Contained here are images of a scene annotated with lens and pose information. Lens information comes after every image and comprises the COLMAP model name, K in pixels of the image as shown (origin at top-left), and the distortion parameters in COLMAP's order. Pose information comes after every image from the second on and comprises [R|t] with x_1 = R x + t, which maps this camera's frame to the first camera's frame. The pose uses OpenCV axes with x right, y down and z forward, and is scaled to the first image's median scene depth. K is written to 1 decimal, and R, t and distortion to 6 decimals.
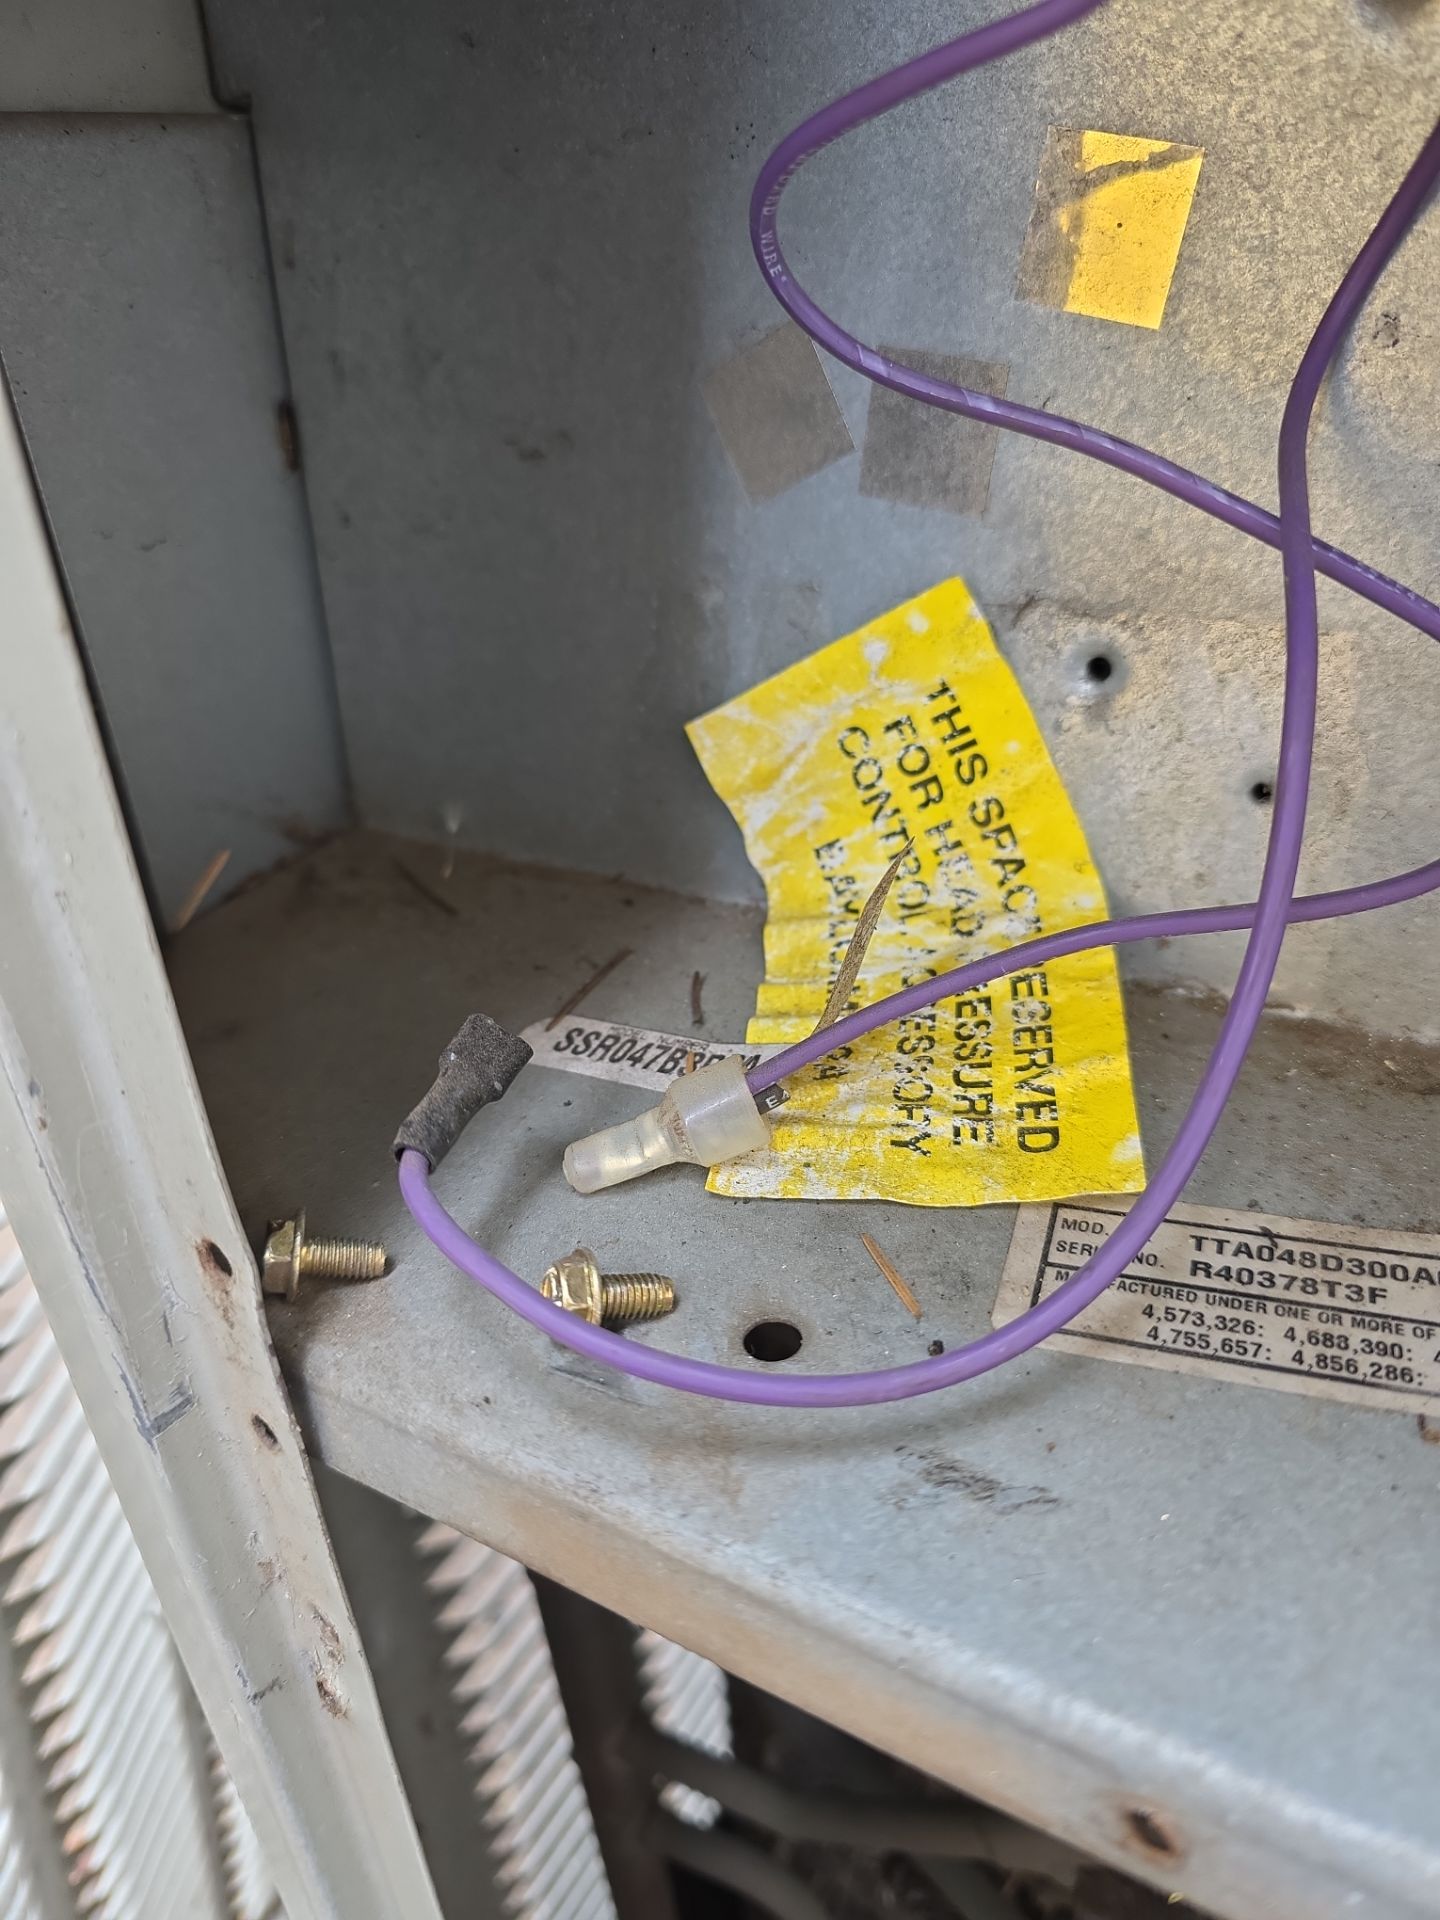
lens RADIAL K [[1317.2, 0, 720.0], [0, 1317.2, 960.0], [0, 0, 1]] dist [-0.029779, -0.032443]
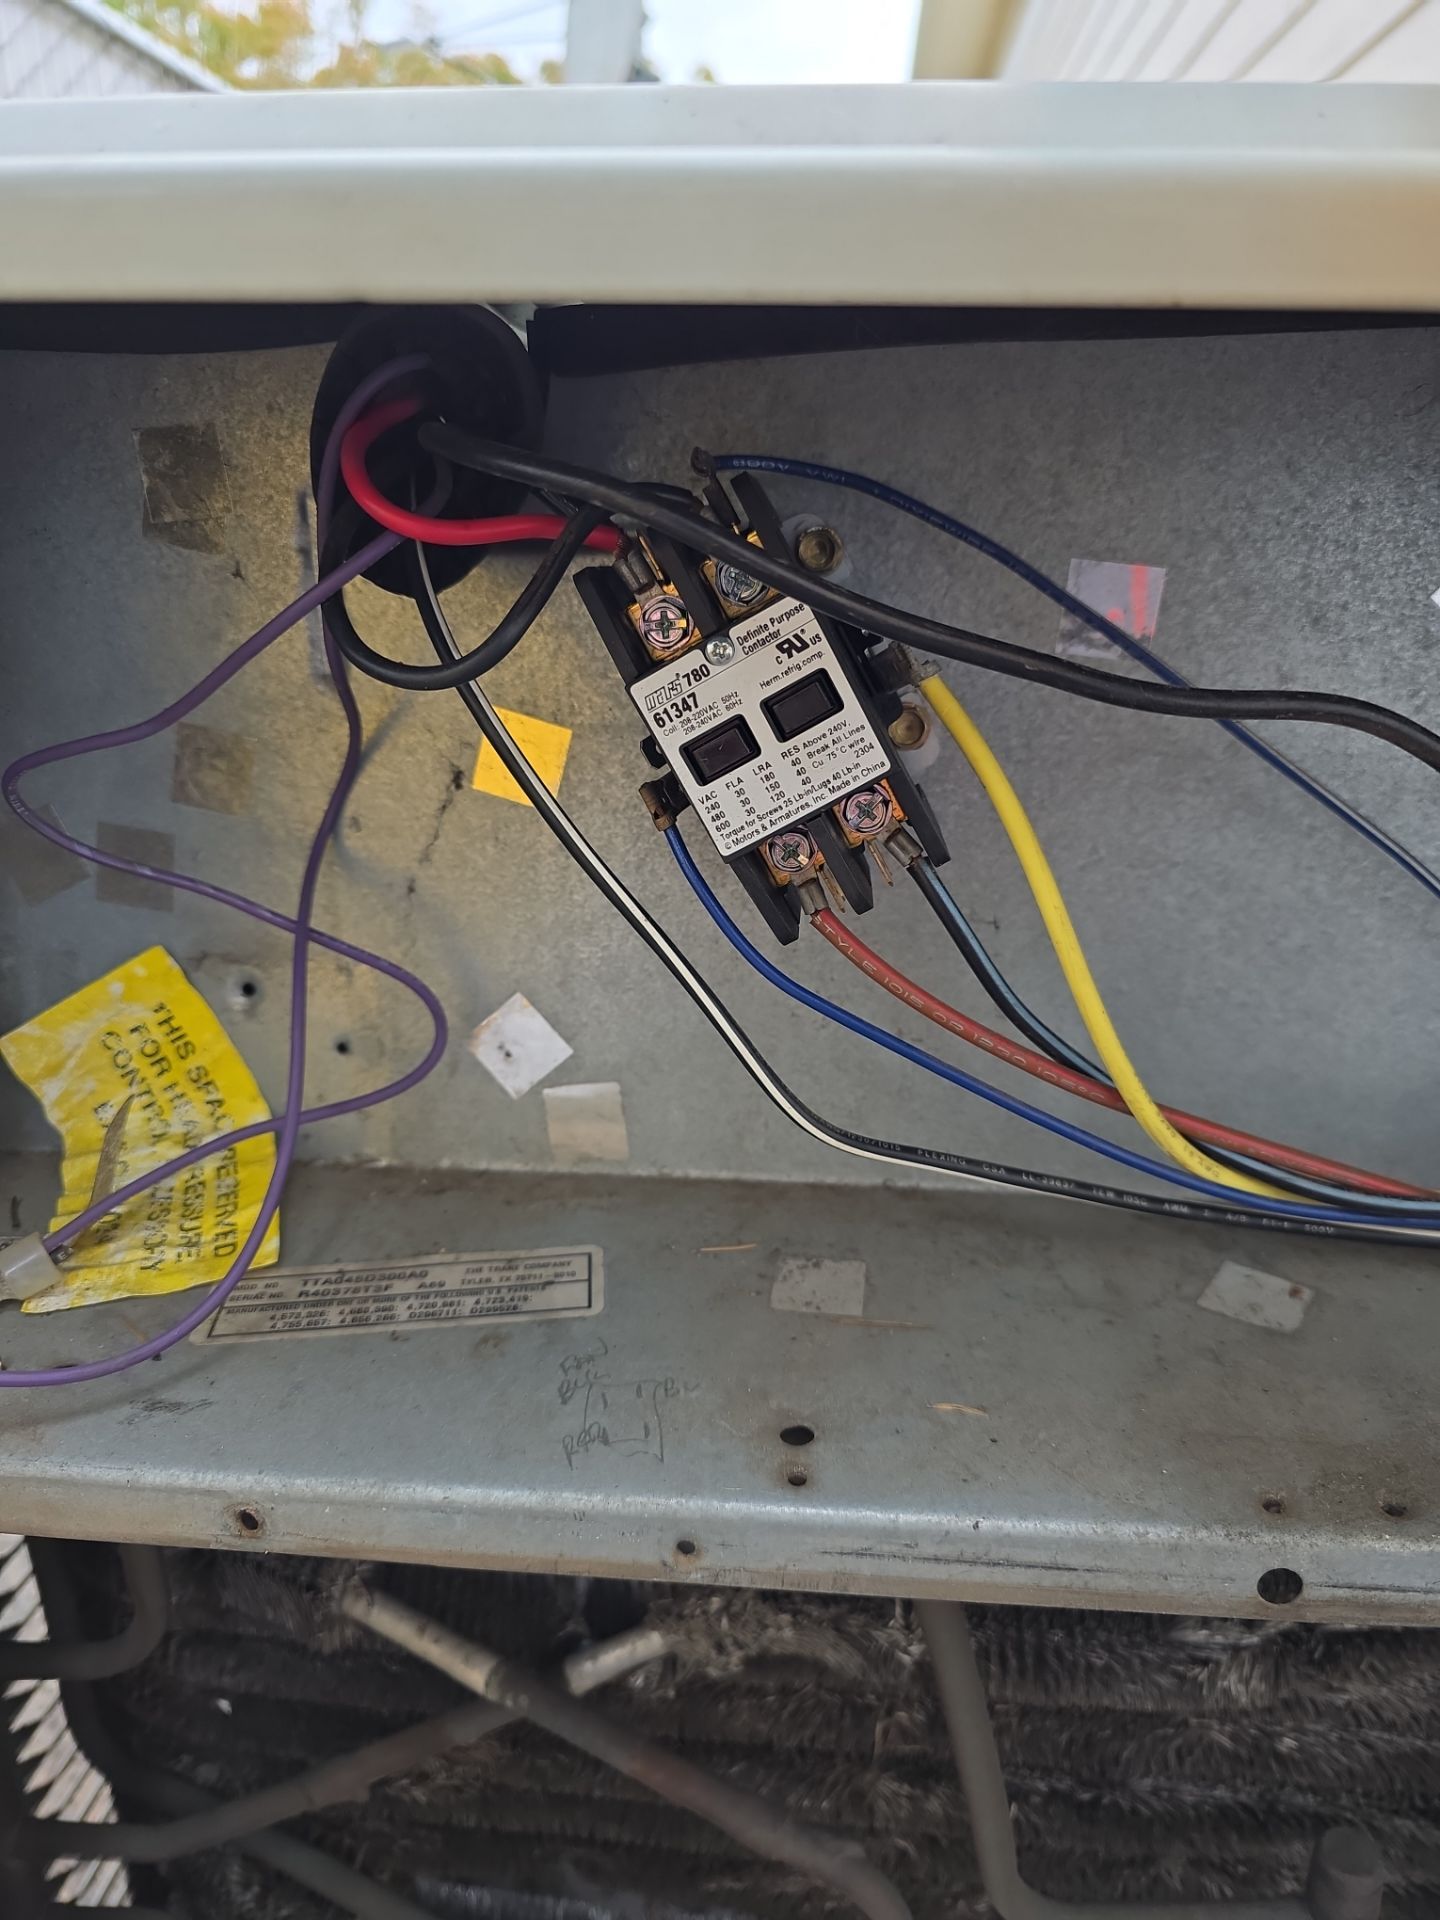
lens RADIAL K [[1319.2, 0, 729.4], [0, 1319.2, 962.8], [0, 0, 1]] dist [0.015521, -0.034734]
pose [[0.895693, -0.078242, 0.437735, 0.090545], [0.154497, 0.977829, -0.141352, 0.106100], [-0.416971, 0.194237, 0.887923, -0.936317]]
